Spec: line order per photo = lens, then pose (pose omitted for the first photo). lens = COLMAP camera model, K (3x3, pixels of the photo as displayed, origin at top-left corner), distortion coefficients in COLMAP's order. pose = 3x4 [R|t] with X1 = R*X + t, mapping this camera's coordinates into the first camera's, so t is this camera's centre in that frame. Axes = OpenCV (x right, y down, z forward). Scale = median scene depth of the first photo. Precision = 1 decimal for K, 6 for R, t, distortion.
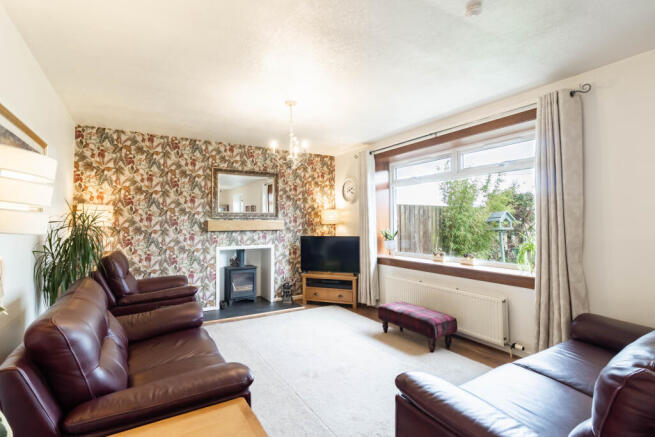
lens RADIAL K [[311.1, 0, 307.8], [0, 311.1, 213.5], [0, 0, 1]] dist [-0.000510, 0.000132]
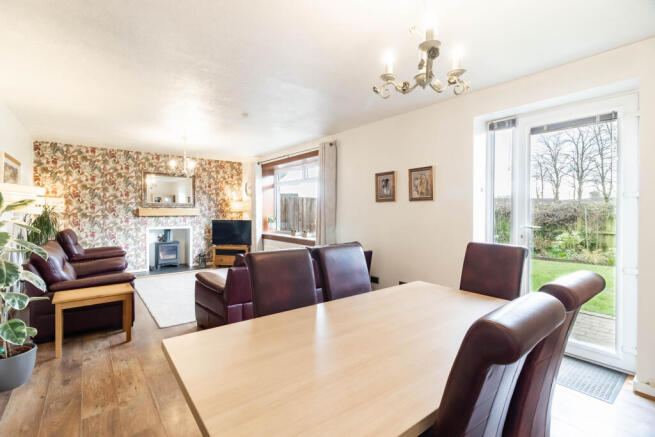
lens RADIAL K [[302.3, 0, 320.3], [0, 302.3, 214.4], [0, 0, 1]] dist [0.000163, -0.000022]
pose [[0.988905, 0.004673, 0.148473, 0.291100], [-0.011036, 0.999054, 0.042062, -0.018157], [-0.148136, -0.043234, 0.988022, -0.484931]]
